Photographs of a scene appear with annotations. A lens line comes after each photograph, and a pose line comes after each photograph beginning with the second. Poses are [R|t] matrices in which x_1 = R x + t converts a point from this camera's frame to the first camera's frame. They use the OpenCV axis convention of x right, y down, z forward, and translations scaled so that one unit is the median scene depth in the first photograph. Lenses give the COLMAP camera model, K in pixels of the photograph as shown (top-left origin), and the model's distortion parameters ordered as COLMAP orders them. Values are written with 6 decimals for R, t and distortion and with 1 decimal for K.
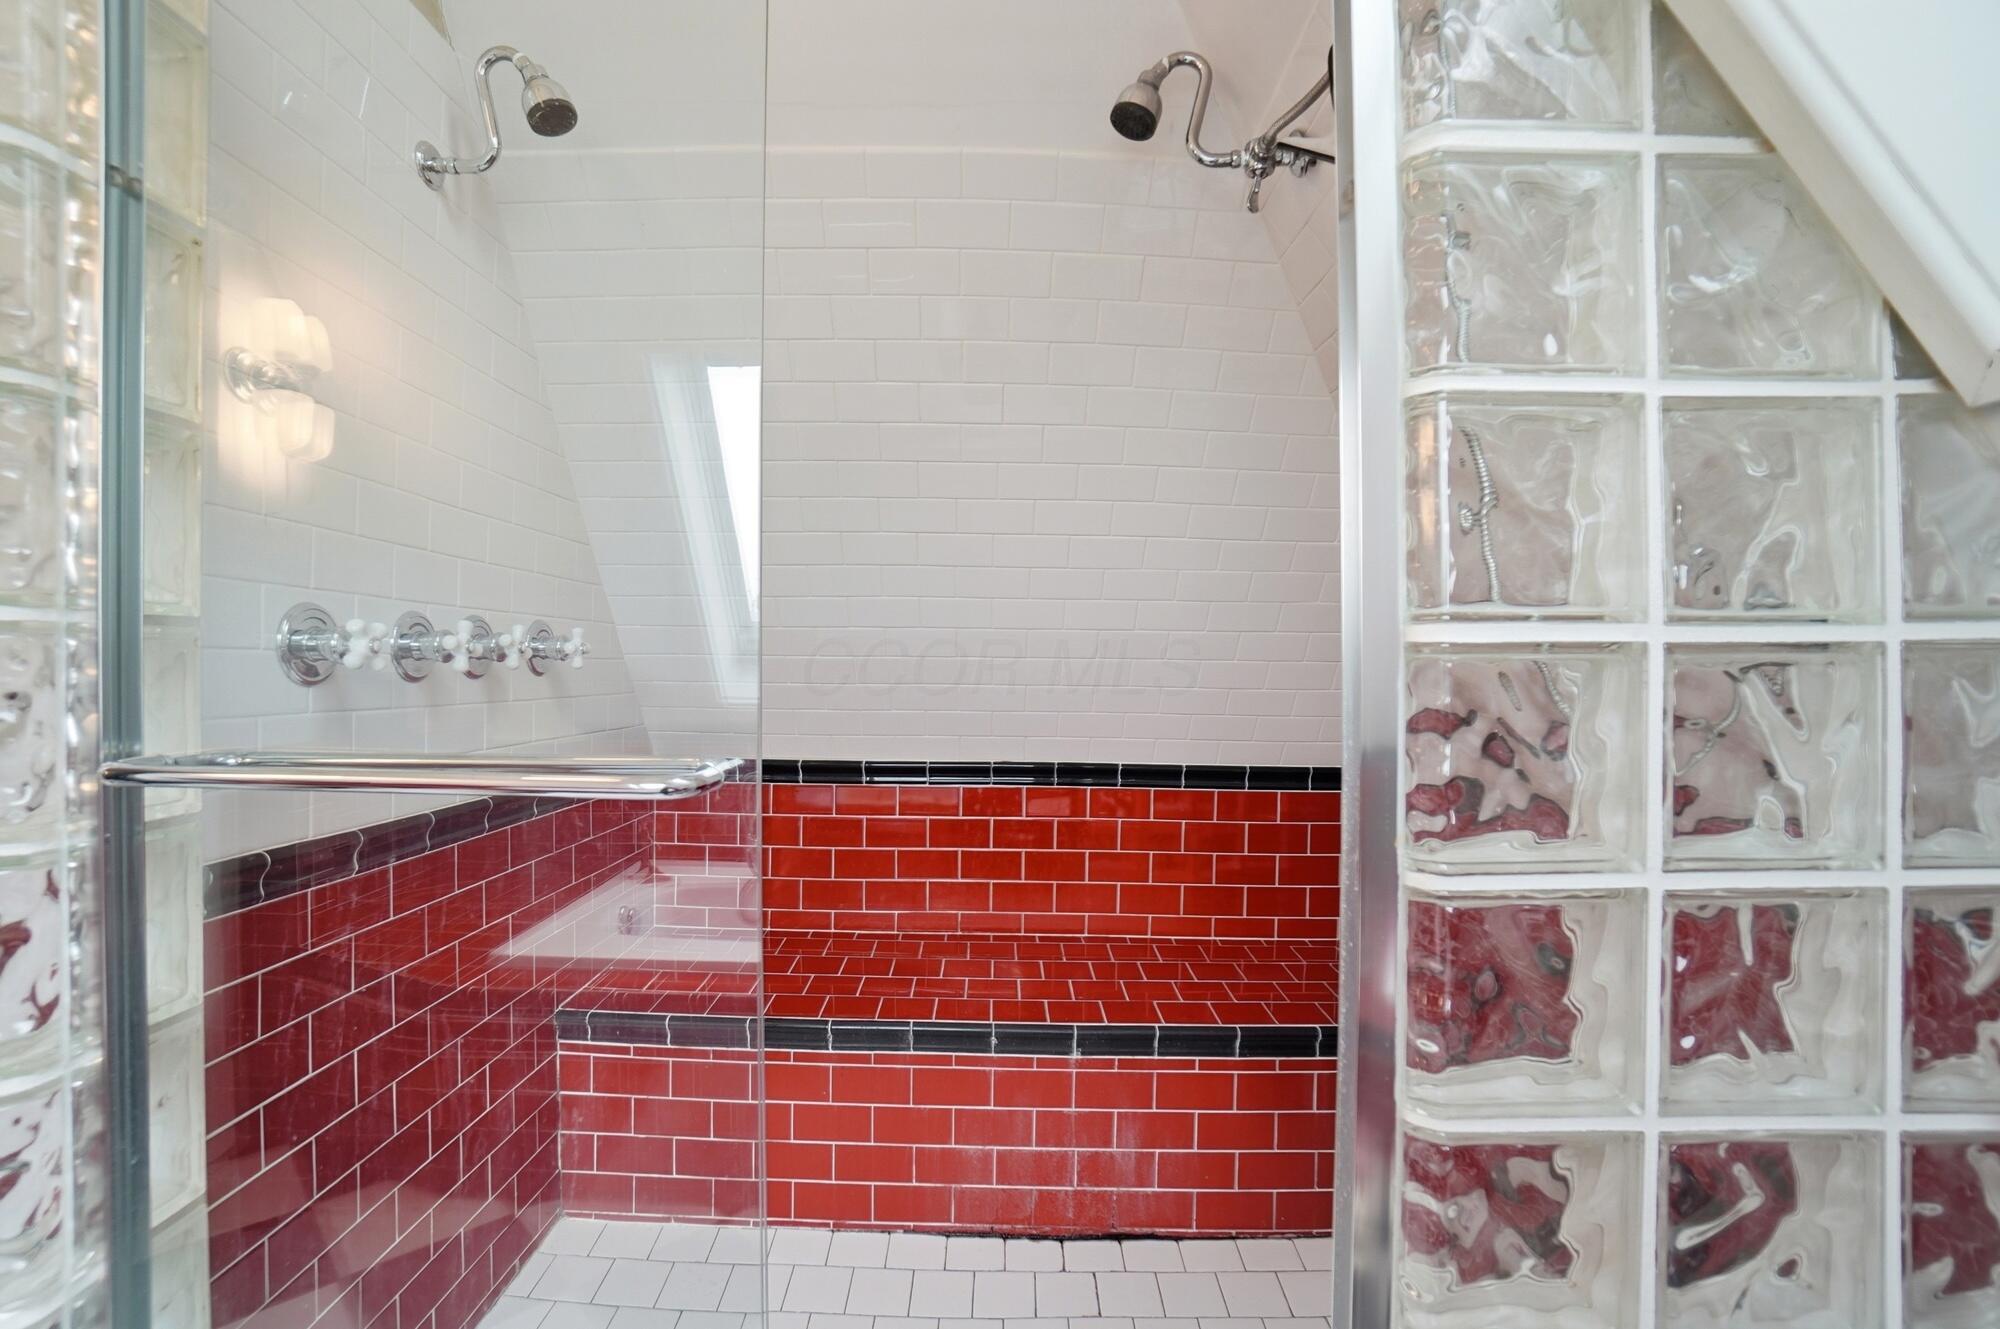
lens RADIAL K [[912.3, 0, 992.0], [0, 912.3, 665.9], [0, 0, 1]] dist [-0.070843, 0.025573]
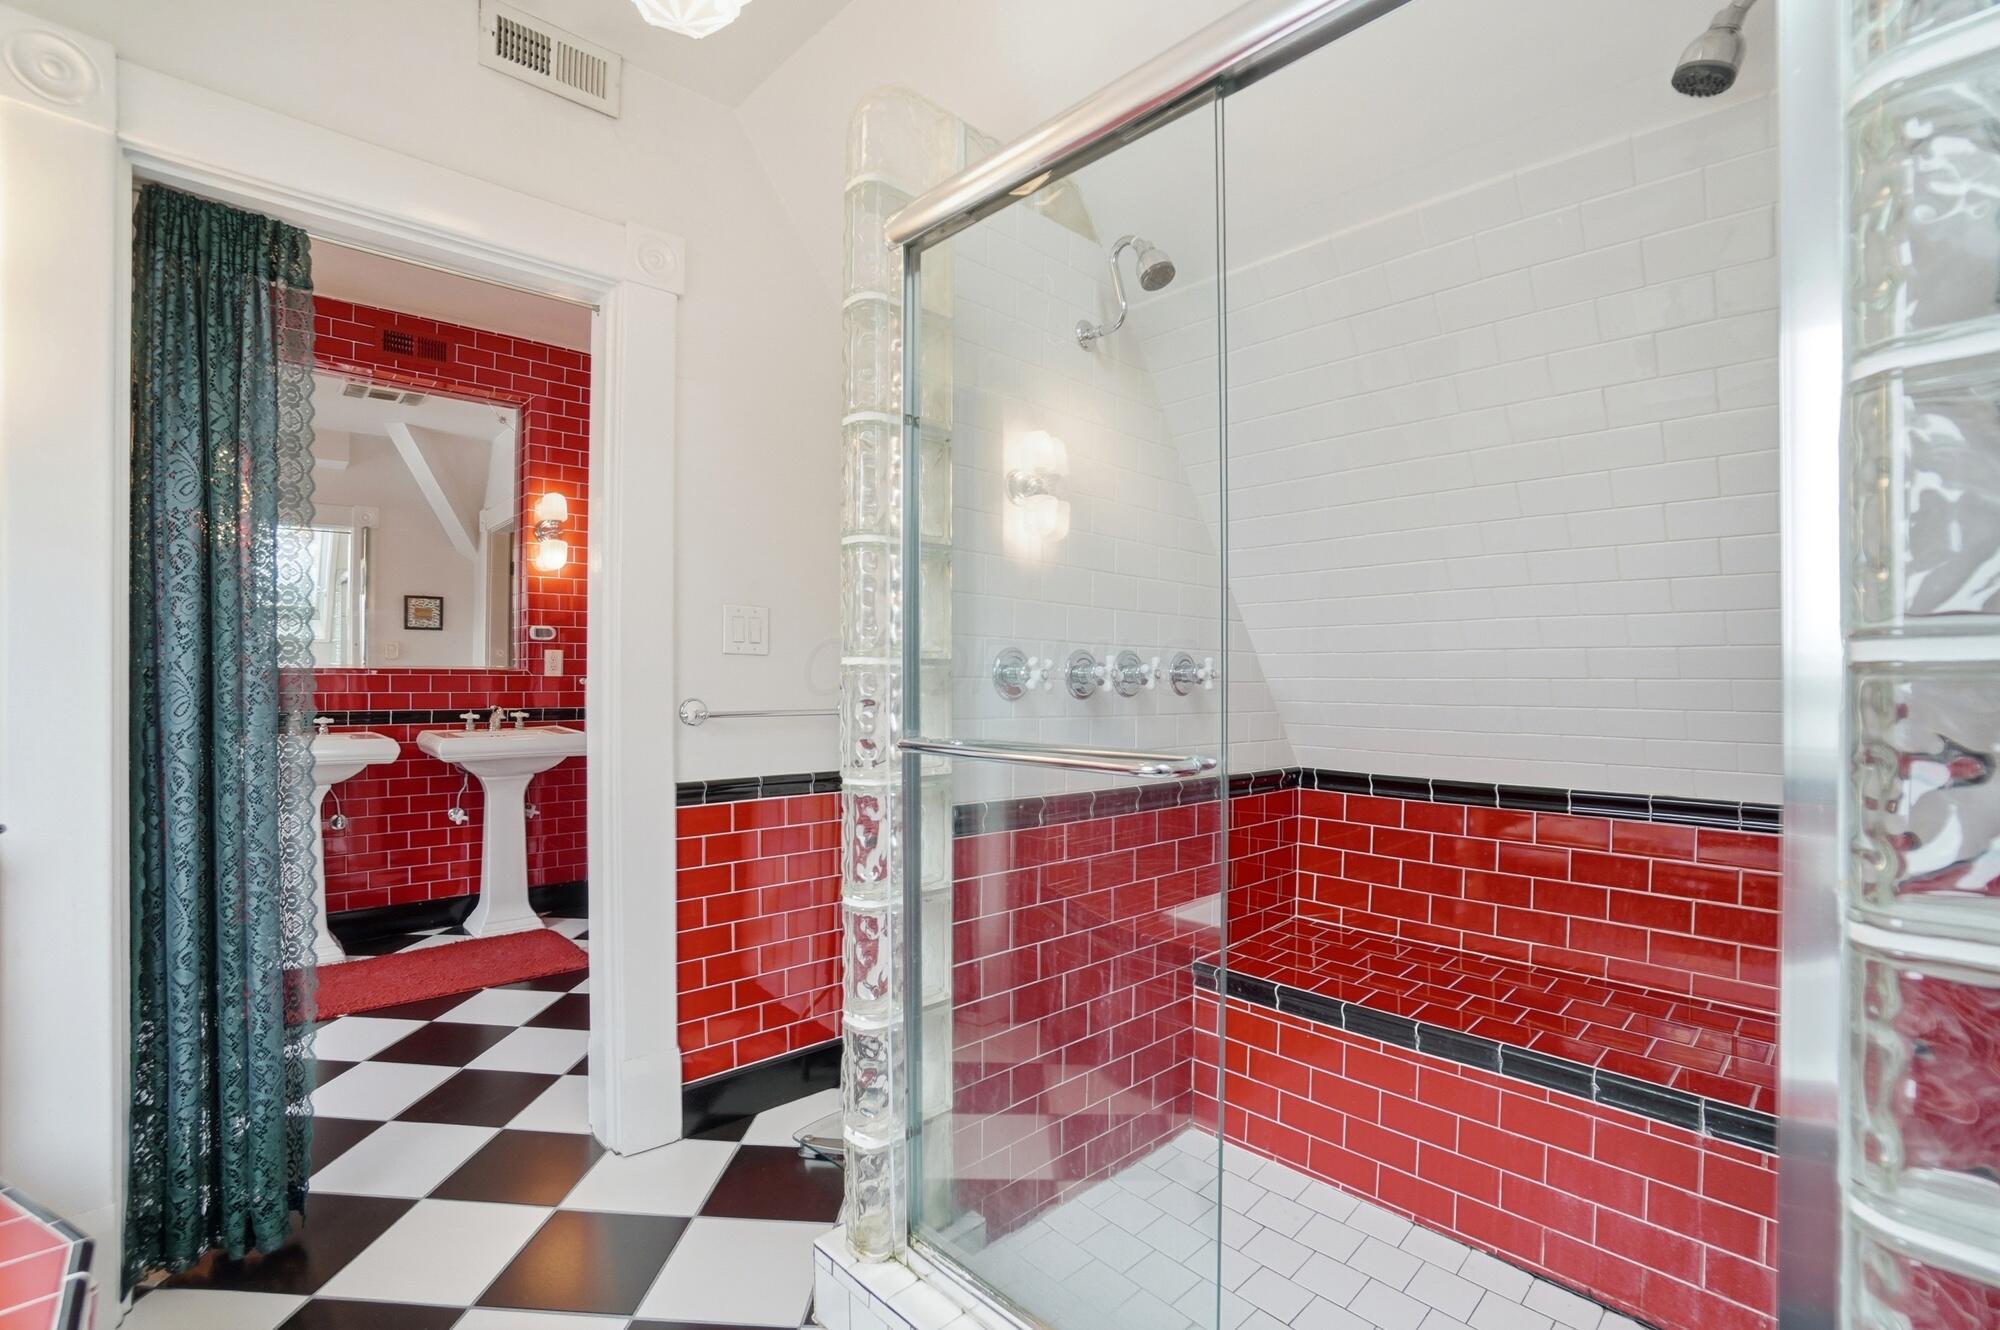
lens RADIAL K [[902.2, 0, 986.4], [0, 902.2, 683.9], [0, 0, 1]] dist [-0.059043, 0.024077]
pose [[0.695240, -0.002052, -0.718775, 0.218913], [-0.001359, 0.999990, -0.004170, -0.000035], [0.718776, 0.003876, 0.695230, -0.092479]]
